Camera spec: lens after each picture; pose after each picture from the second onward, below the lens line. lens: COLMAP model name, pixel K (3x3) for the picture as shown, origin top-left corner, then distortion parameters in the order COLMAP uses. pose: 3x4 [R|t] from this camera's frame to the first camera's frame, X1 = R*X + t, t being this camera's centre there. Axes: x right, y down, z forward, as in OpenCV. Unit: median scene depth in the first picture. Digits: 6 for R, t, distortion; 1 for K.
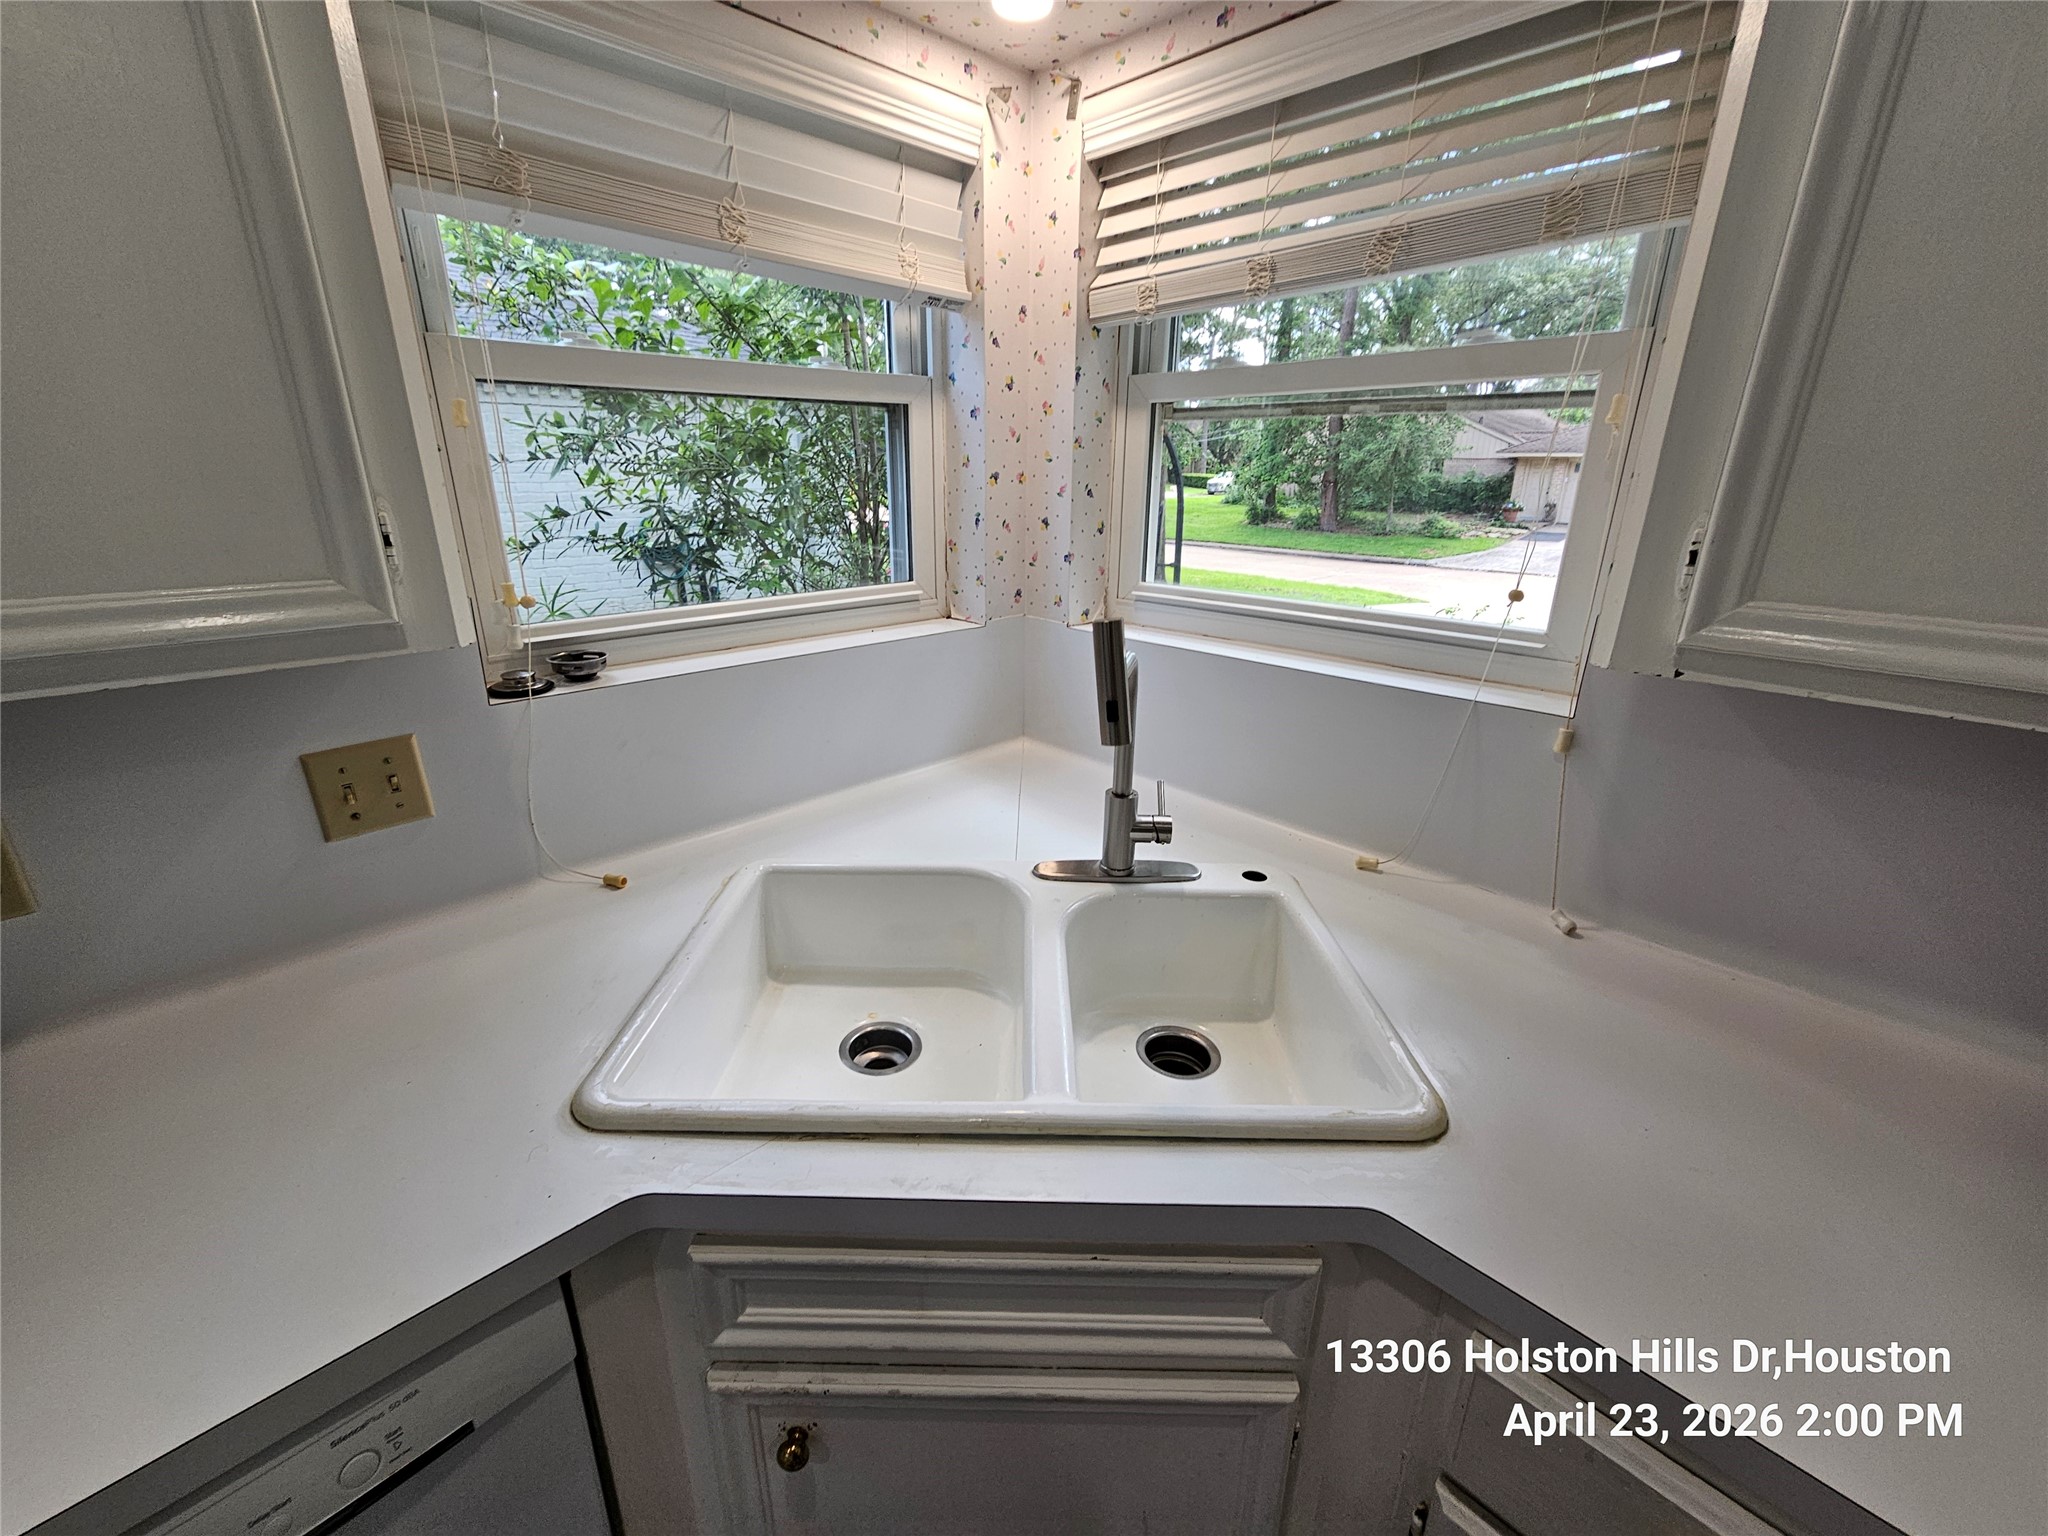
lens RADIAL K [[836.9, 0, 1028.3], [0, 836.9, 758.4], [0, 0, 1]] dist [-0.000945, -0.000018]
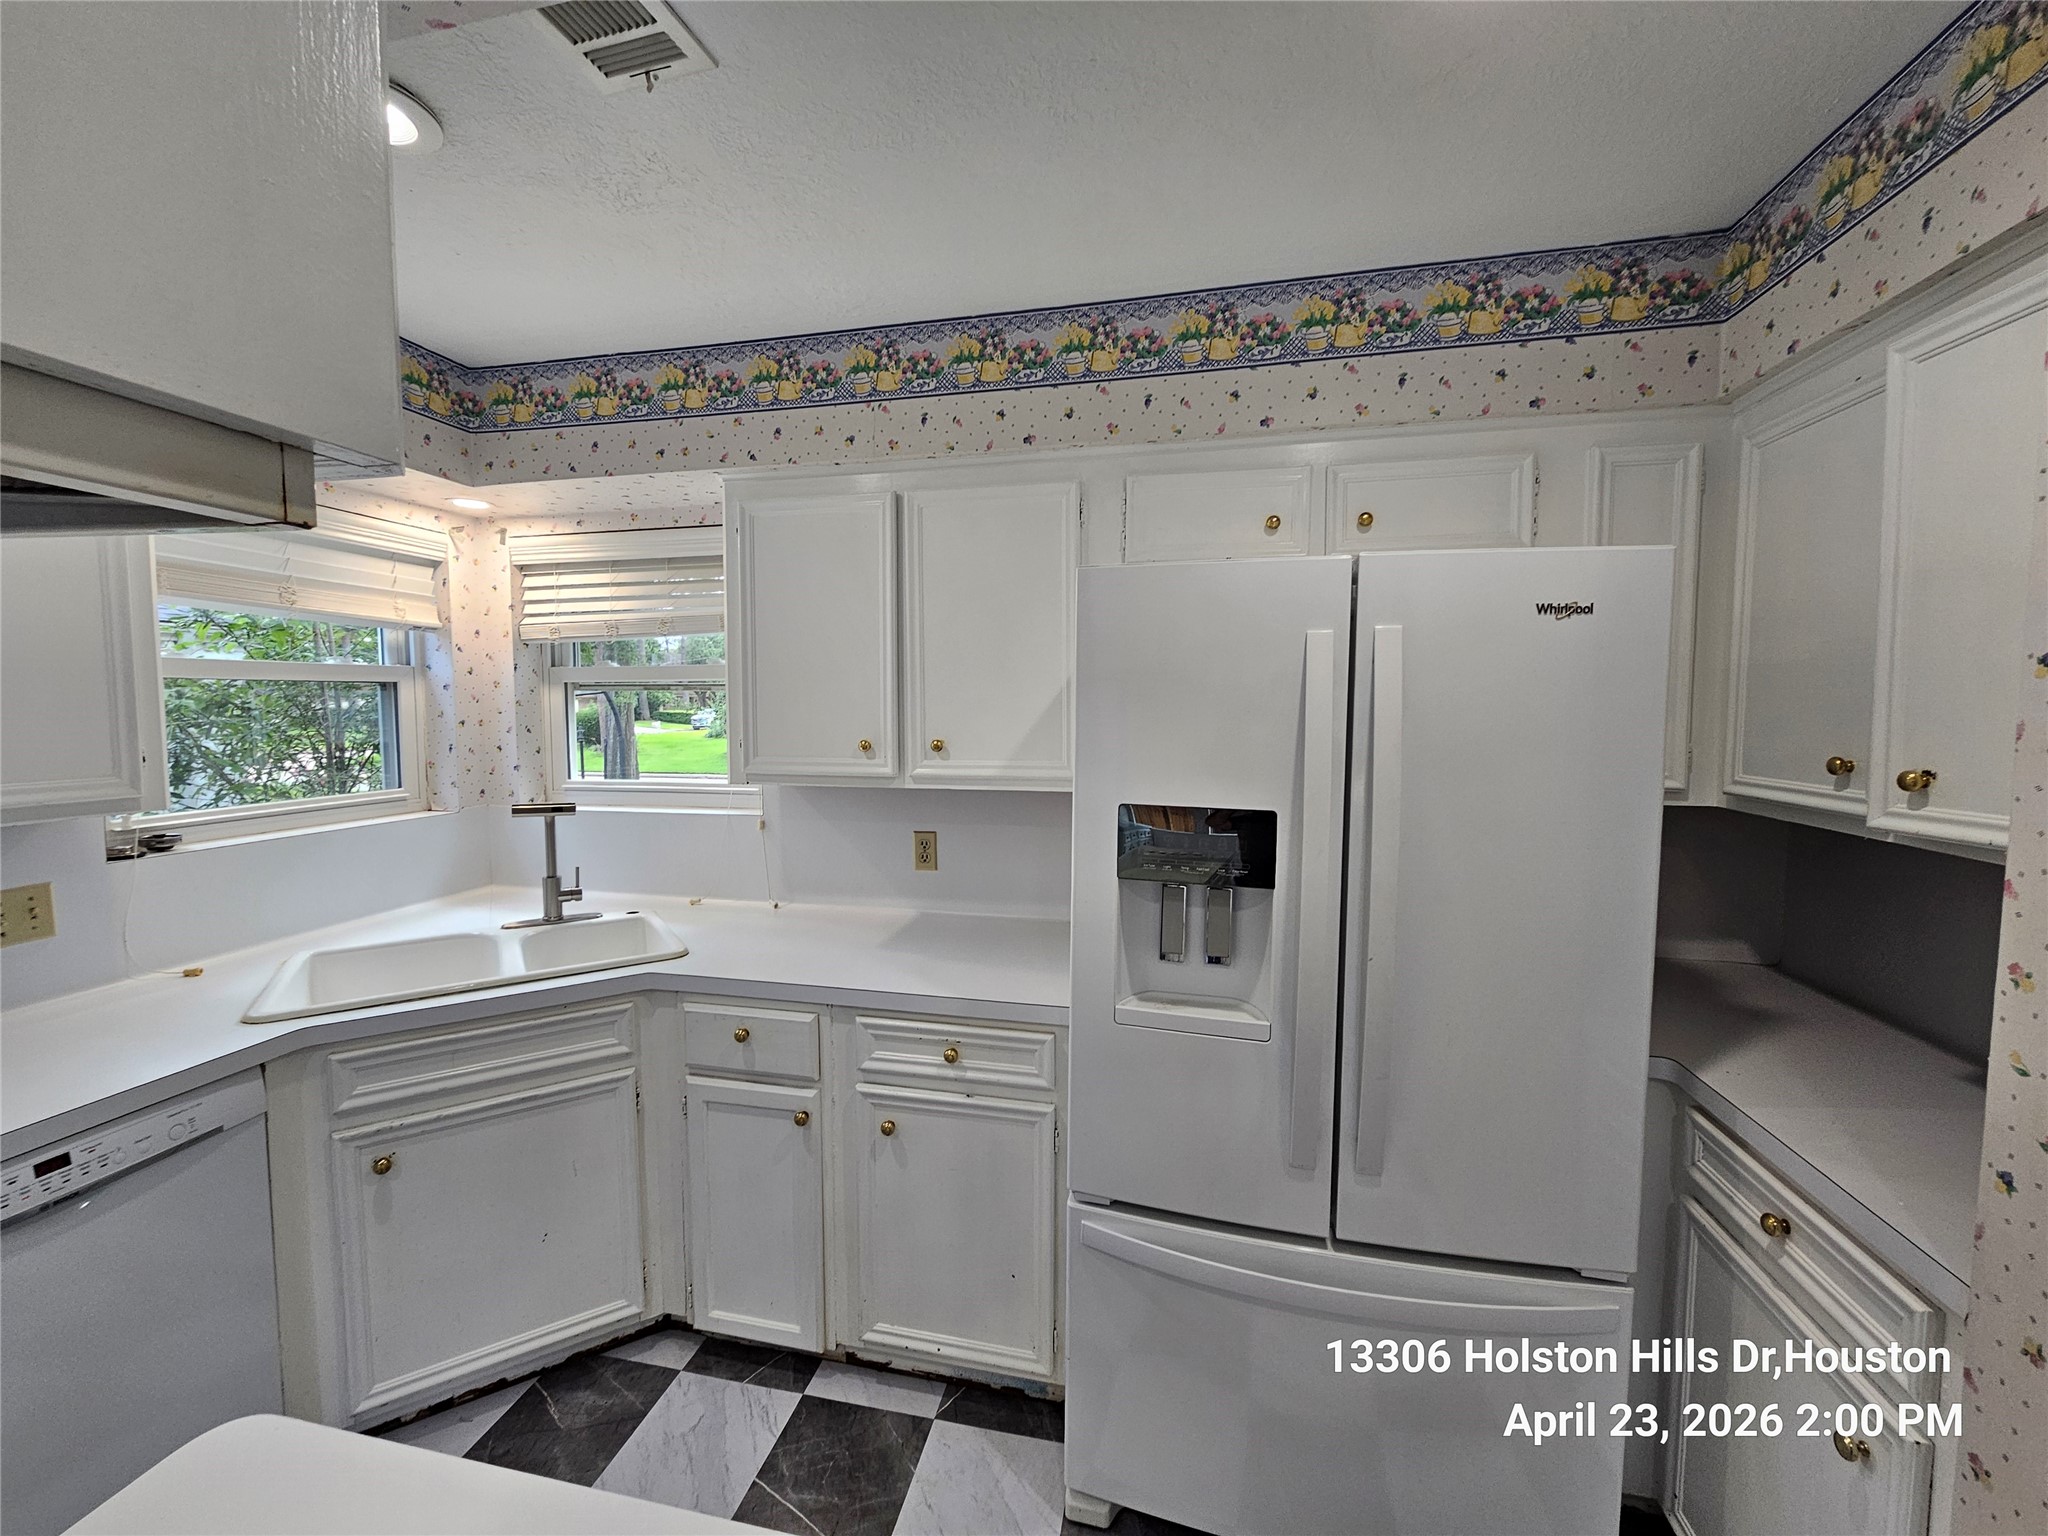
lens RADIAL K [[836.9, 0, 1012.6], [0, 836.9, 761.0], [0, 0, 1]] dist [-0.000945, -0.000018]
pose [[0.845013, -0.047252, 0.532655, -0.005482], [0.185459, 0.960160, -0.209039, 0.316082], [-0.501556, 0.275426, 0.820111, -0.982991]]
